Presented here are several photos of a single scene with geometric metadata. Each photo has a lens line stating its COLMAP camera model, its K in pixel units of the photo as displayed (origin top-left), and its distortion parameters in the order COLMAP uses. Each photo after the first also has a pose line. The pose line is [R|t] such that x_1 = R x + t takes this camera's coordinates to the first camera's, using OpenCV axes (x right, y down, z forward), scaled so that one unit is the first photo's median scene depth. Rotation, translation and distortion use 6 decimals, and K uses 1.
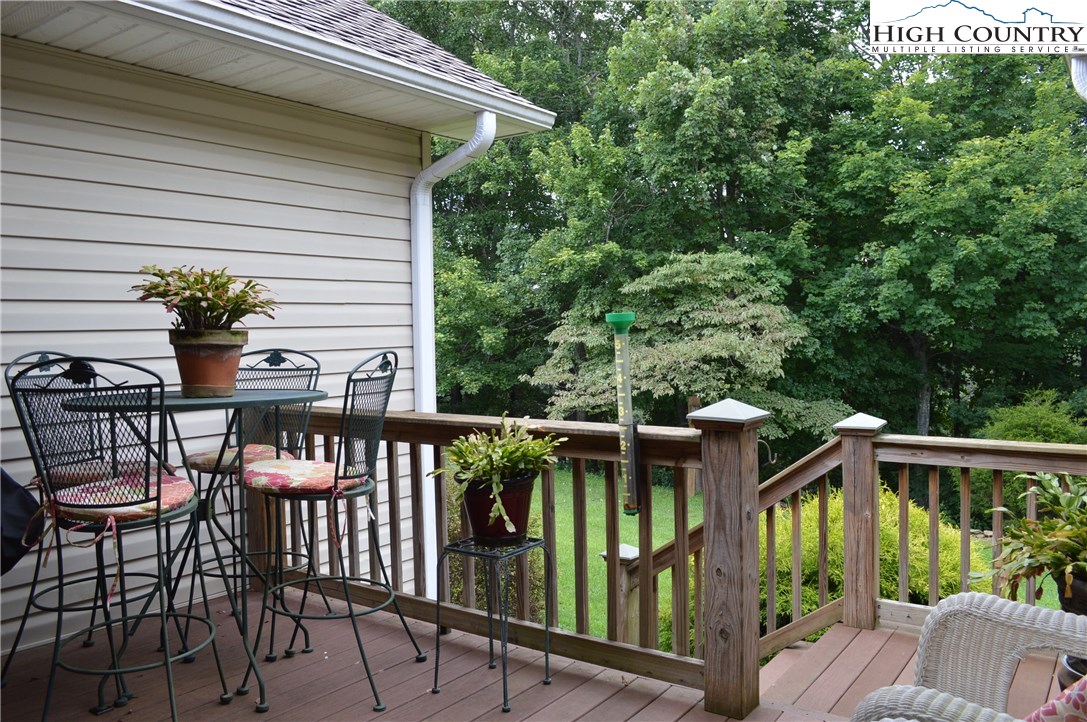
lens RADIAL K [[867.3, 0, 550.0], [0, 867.3, 359.0], [0, 0, 1]] dist [-0.080658, 0.005923]
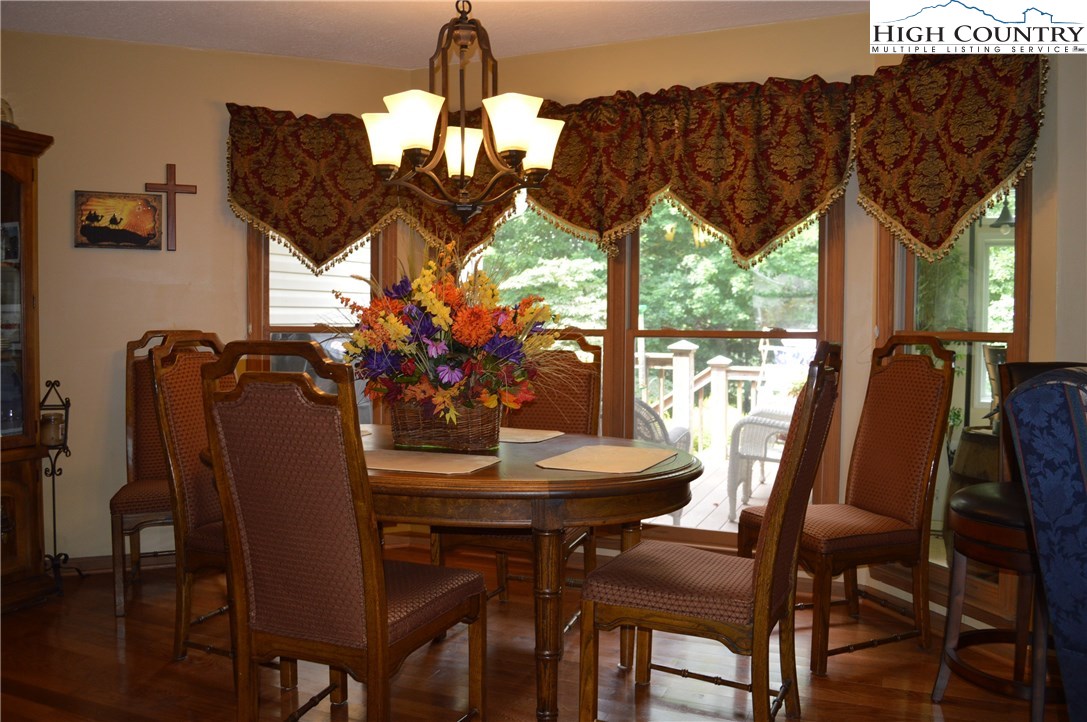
lens RADIAL K [[864.1, 0, 543.5], [0, 864.1, 361.0], [0, 0, 1]] dist [-0.066789, -0.000056]
pose [[0.975765, 0.009711, 0.218606, -0.123407], [-0.012124, 0.999879, 0.009699, 0.014336], [-0.218485, -0.012115, 0.975765, -0.227098]]
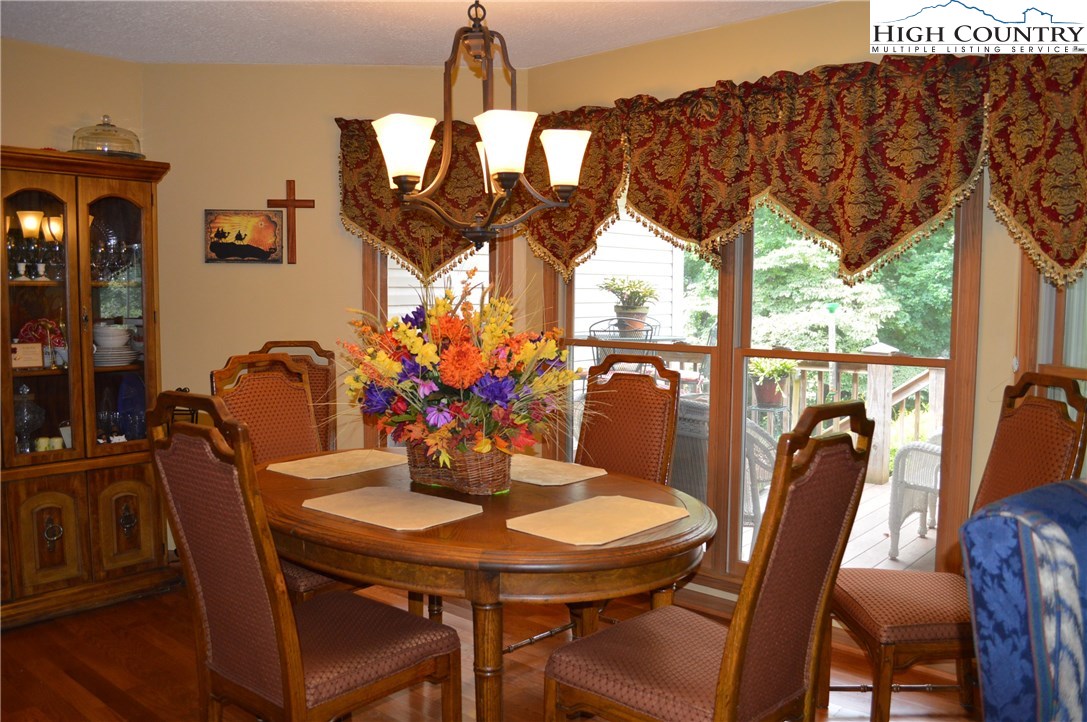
lens RADIAL K [[865.6, 0, 554.1], [0, 865.6, 368.1], [0, 0, 1]] dist [-0.076935, 0.006480]
pose [[0.996179, 0.028138, -0.082681, -0.075449], [-0.023895, 0.998368, 0.051874, 0.002550], [0.084006, -0.049700, 0.995225, -0.215059]]
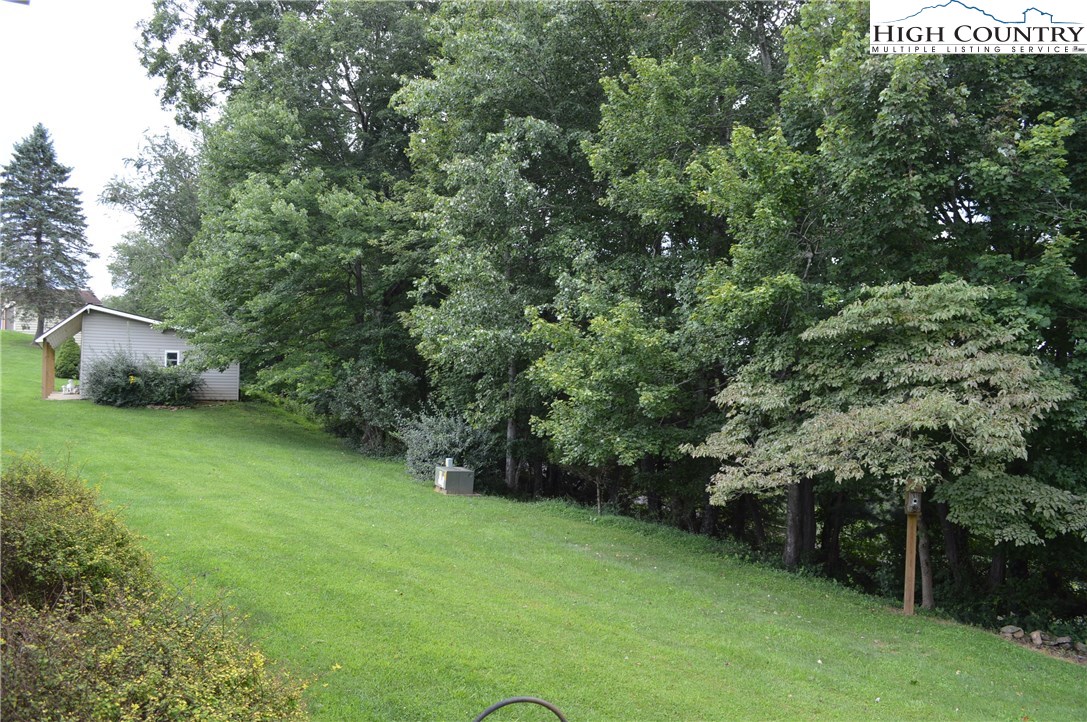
lens RADIAL K [[867.3, 0, 550.0], [0, 867.3, 359.0], [0, 0, 1]] dist [-0.080658, 0.005923]
pose [[0.945998, -0.001416, -0.324169, 0.119464], [-0.020602, 0.997706, -0.064478, -0.006471], [0.323517, 0.067674, 0.943799, 0.219478]]
